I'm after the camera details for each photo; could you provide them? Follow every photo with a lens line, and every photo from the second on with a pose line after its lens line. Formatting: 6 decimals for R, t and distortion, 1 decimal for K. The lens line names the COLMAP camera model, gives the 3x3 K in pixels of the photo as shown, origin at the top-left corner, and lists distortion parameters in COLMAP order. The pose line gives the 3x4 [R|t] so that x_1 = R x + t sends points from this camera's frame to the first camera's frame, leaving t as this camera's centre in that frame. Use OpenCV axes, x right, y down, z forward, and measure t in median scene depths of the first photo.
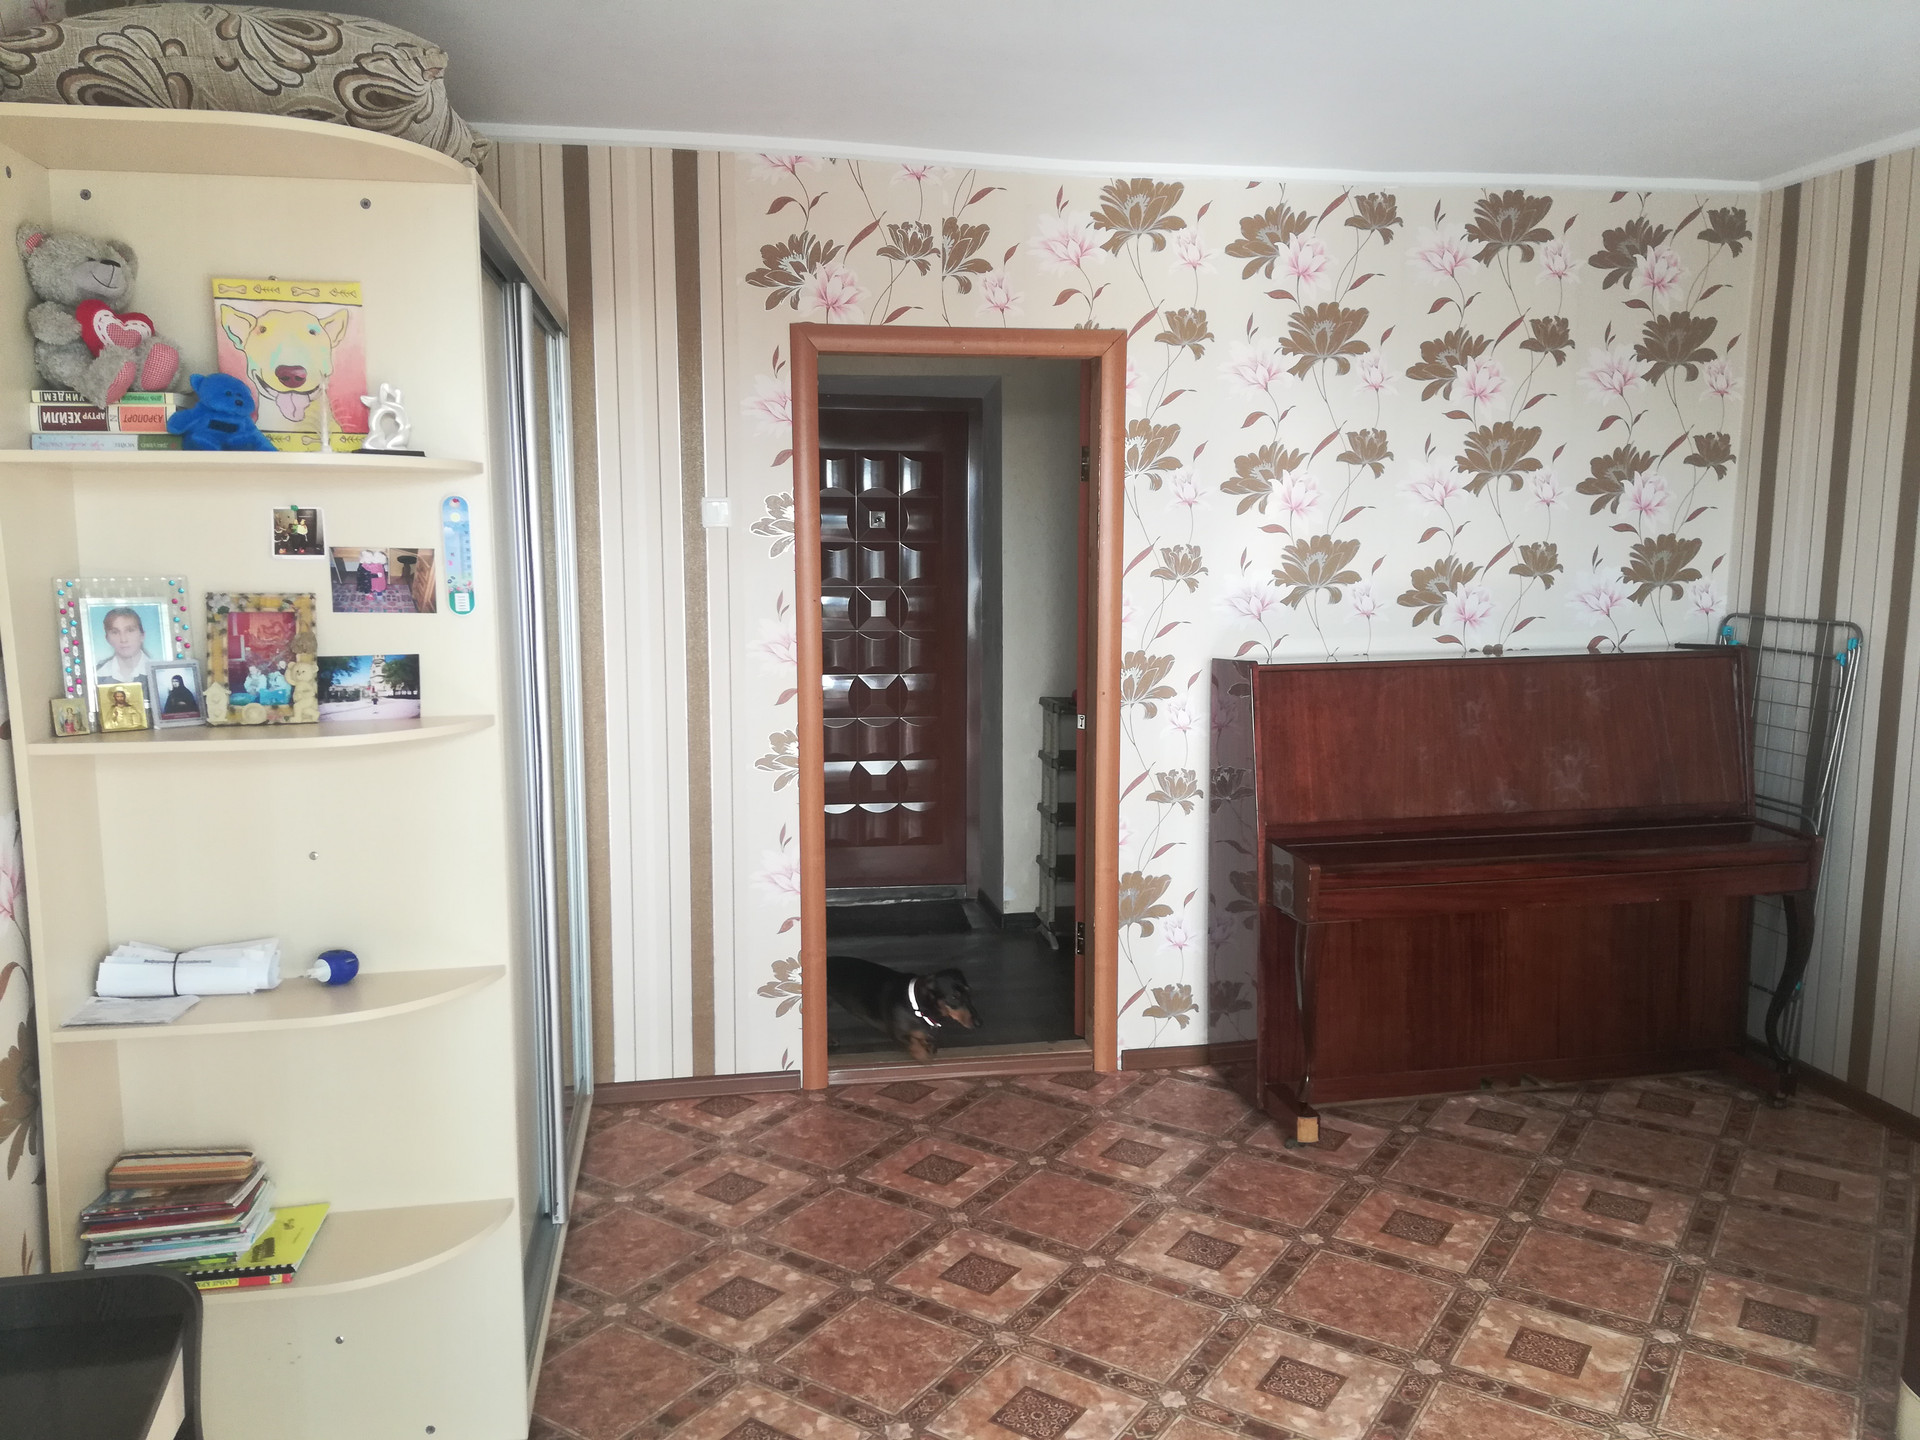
lens RADIAL K [[1437.0, 0, 955.2], [0, 1437.0, 720.9], [0, 0, 1]] dist [0.094481, -0.141155]
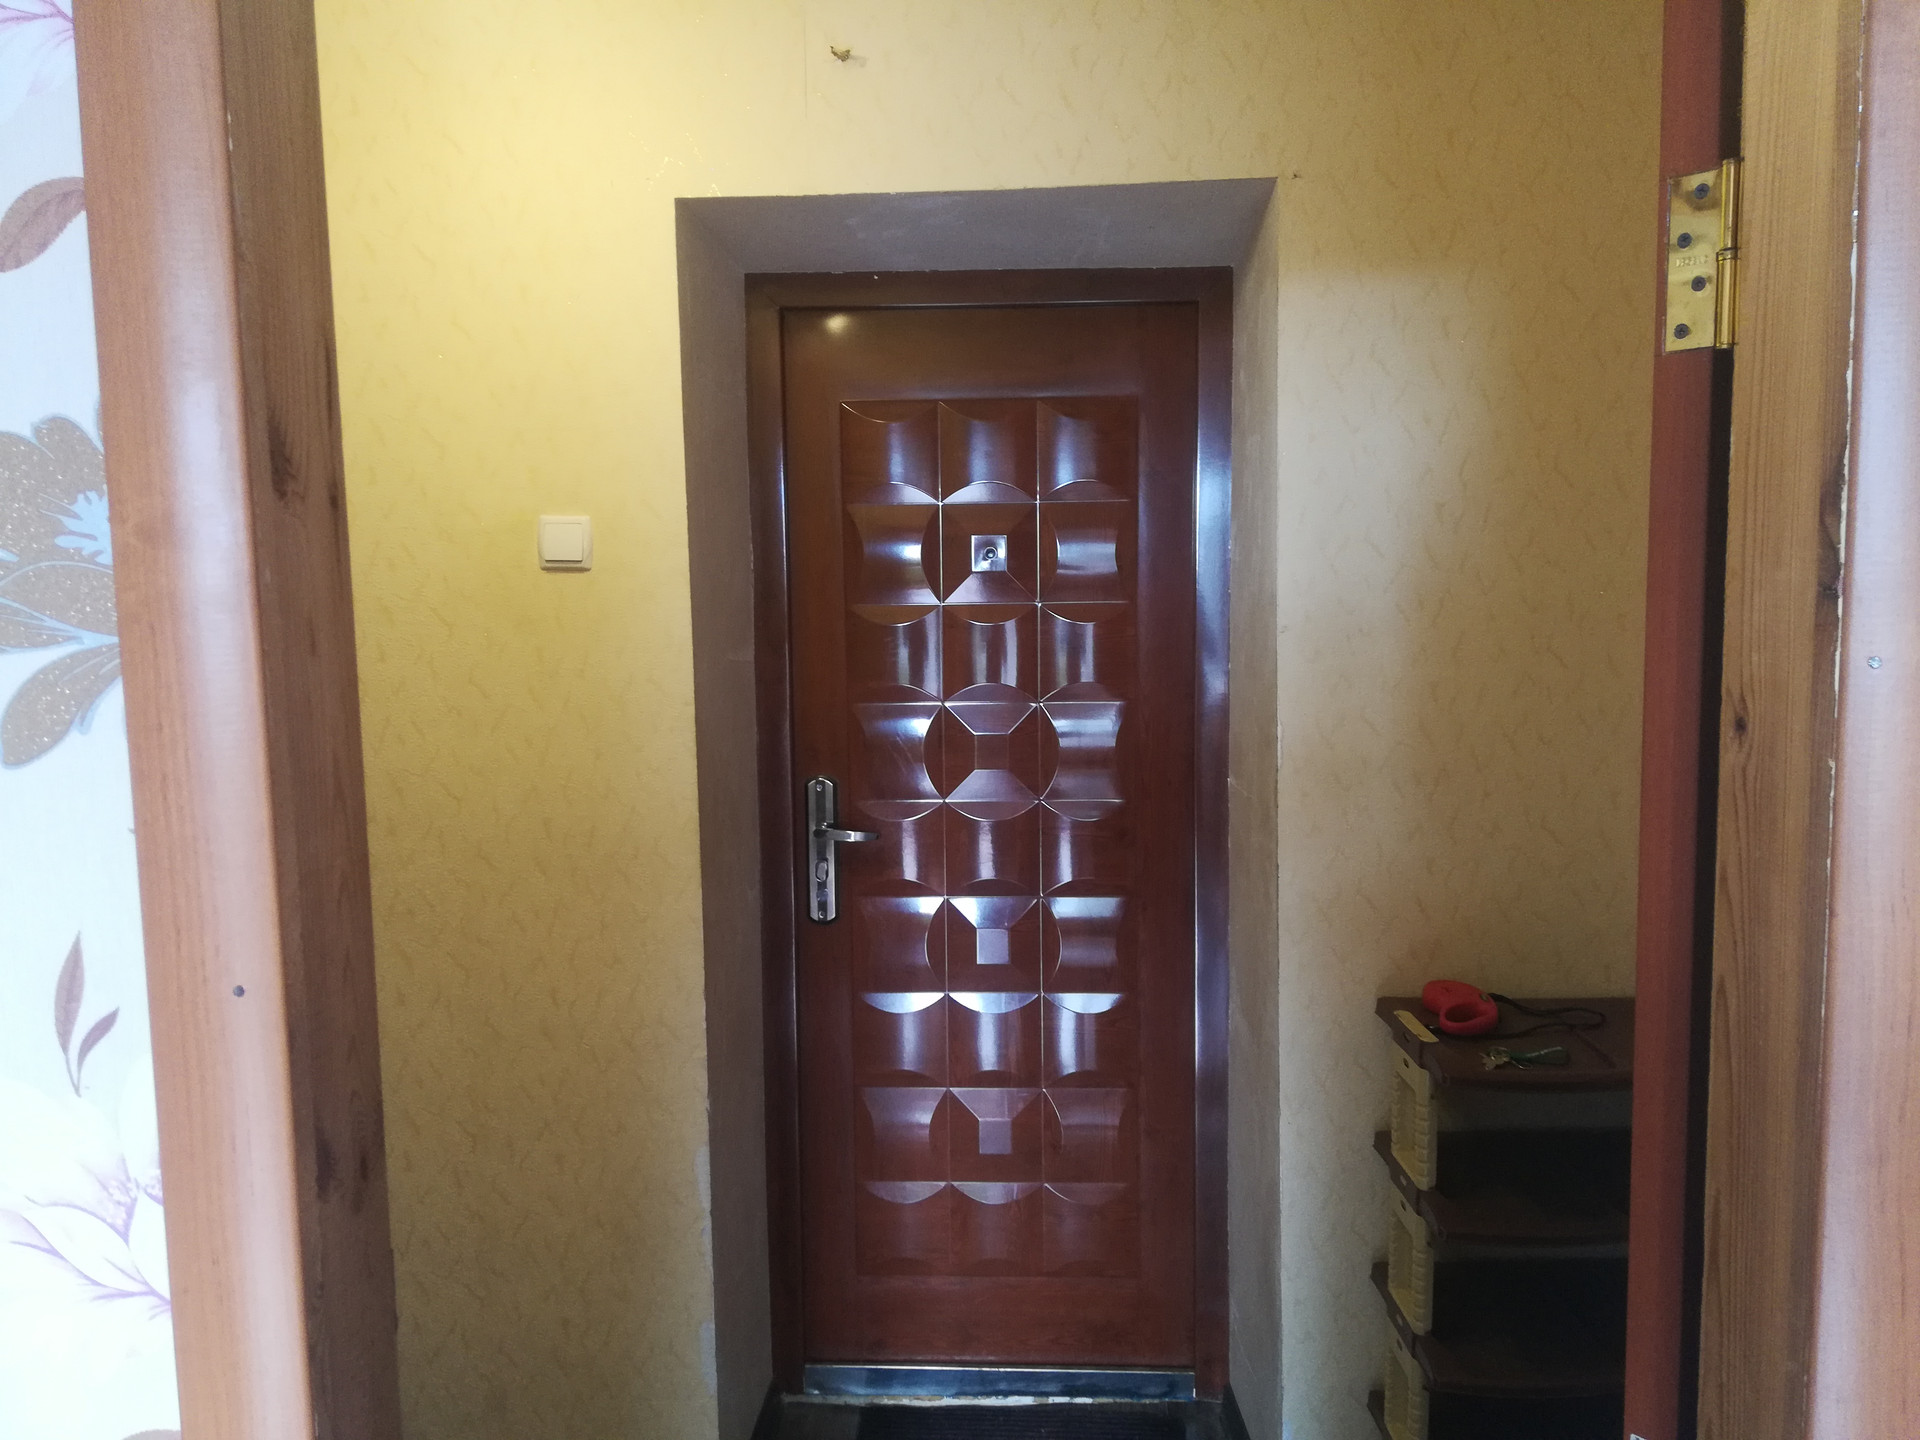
lens RADIAL K [[1437.0, 0, 955.2], [0, 1437.0, 720.9], [0, 0, 1]] dist [0.094481, -0.141155]
pose [[0.982631, 0.000221, -0.185572, 0.026434], [-0.005487, 0.999597, -0.027864, -0.105788], [0.185491, 0.028398, 0.982236, 0.771158]]
